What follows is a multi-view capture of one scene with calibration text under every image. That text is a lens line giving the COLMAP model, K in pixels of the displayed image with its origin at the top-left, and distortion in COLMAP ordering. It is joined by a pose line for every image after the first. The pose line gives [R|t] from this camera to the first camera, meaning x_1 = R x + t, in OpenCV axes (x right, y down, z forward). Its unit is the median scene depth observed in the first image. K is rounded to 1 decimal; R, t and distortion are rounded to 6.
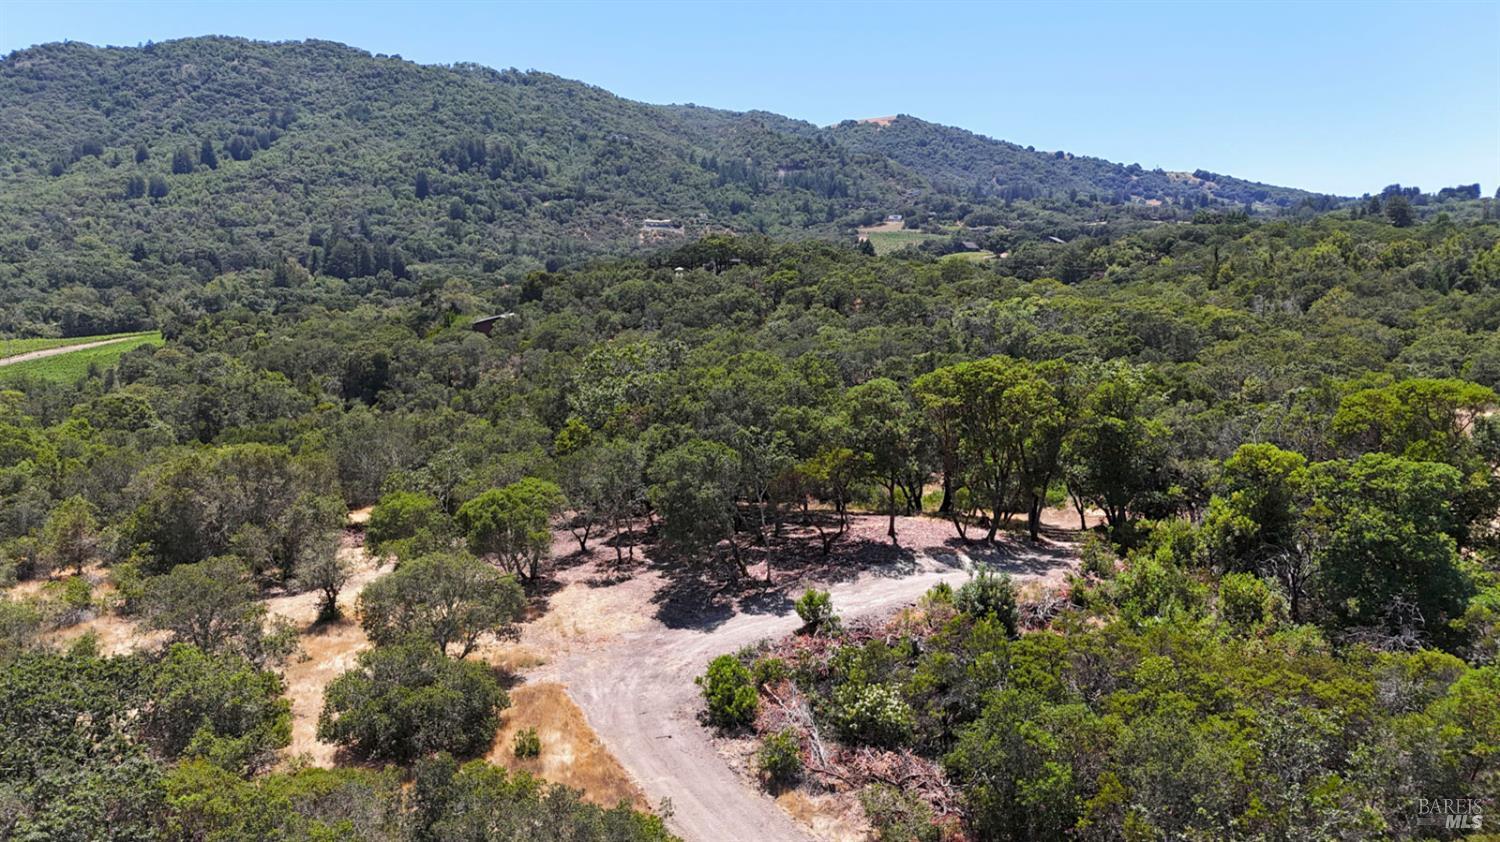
lens RADIAL K [[1108.5, 0, 751.9], [0, 1108.5, 415.8], [0, 0, 1]] dist [0.019050, -0.008846]
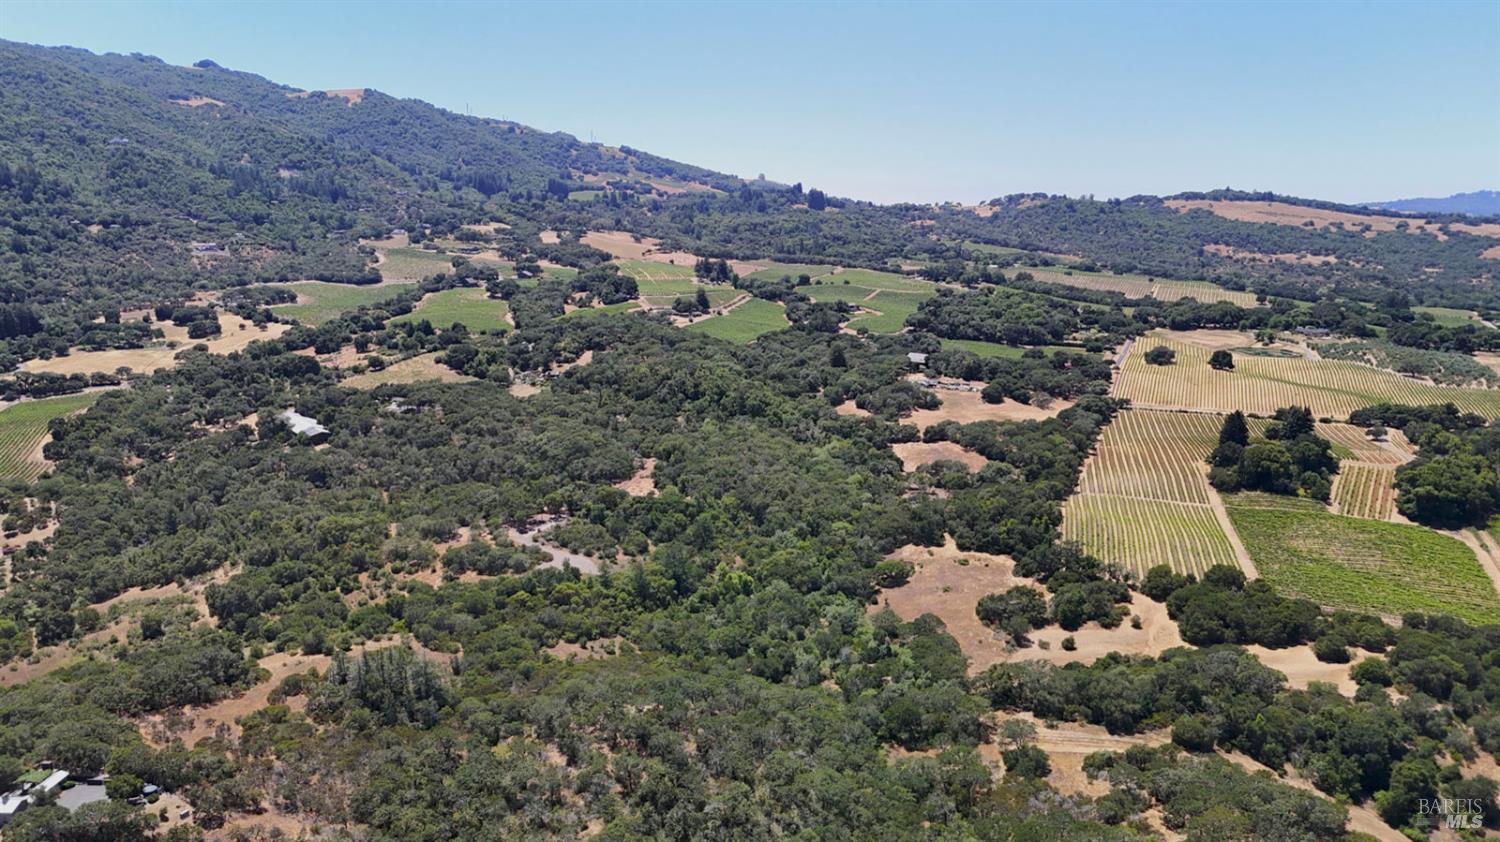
lens RADIAL K [[1108.5, 0, 751.9], [0, 1108.5, 415.8], [0, 0, 1]] dist [0.019050, -0.008846]
pose [[0.887903, -0.092682, 0.450597, -0.099444], [0.053115, 0.993598, 0.099707, -0.064734], [-0.456954, -0.064597, 0.887142, -0.322080]]
